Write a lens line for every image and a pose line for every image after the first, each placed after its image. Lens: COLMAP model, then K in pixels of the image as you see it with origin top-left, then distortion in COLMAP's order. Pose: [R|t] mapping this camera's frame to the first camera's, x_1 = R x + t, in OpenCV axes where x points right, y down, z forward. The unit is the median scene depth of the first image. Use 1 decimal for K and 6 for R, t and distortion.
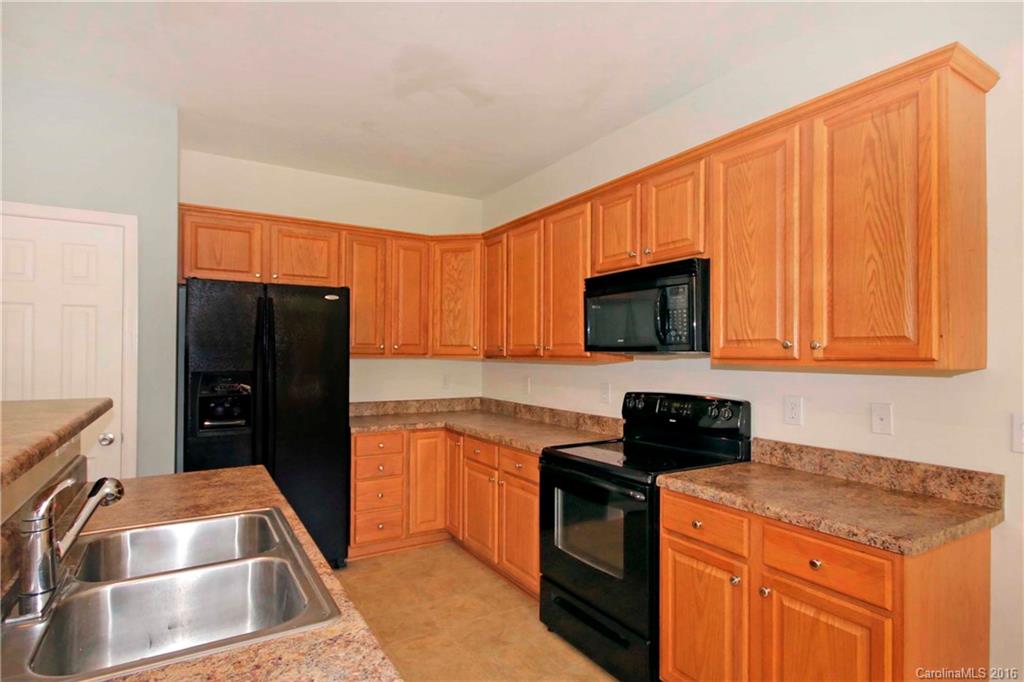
lens RADIAL K [[535.1, 0, 507.3], [0, 535.1, 347.4], [0, 0, 1]] dist [0.007454, 0.001232]
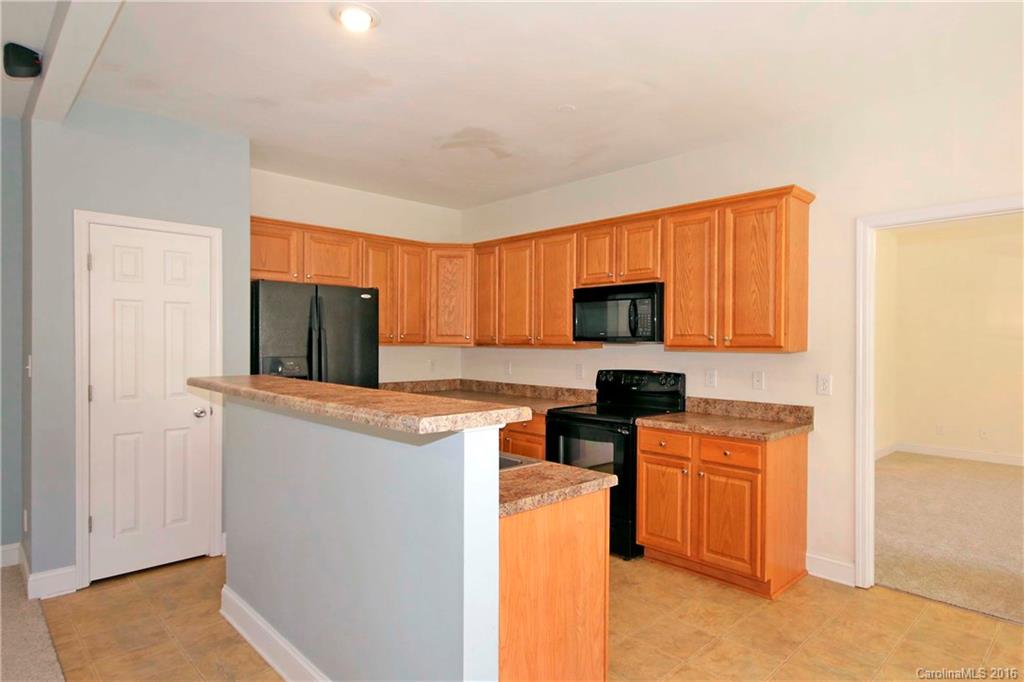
lens RADIAL K [[588.3, 0, 534.0], [0, 588.3, 344.4], [0, 0, 1]] dist [0.005209, 0.002328]
pose [[0.971029, 0.000697, 0.238961, -0.265645], [-0.004863, 0.999846, 0.016843, -0.007441], [-0.238913, -0.017517, 0.970883, -0.386617]]
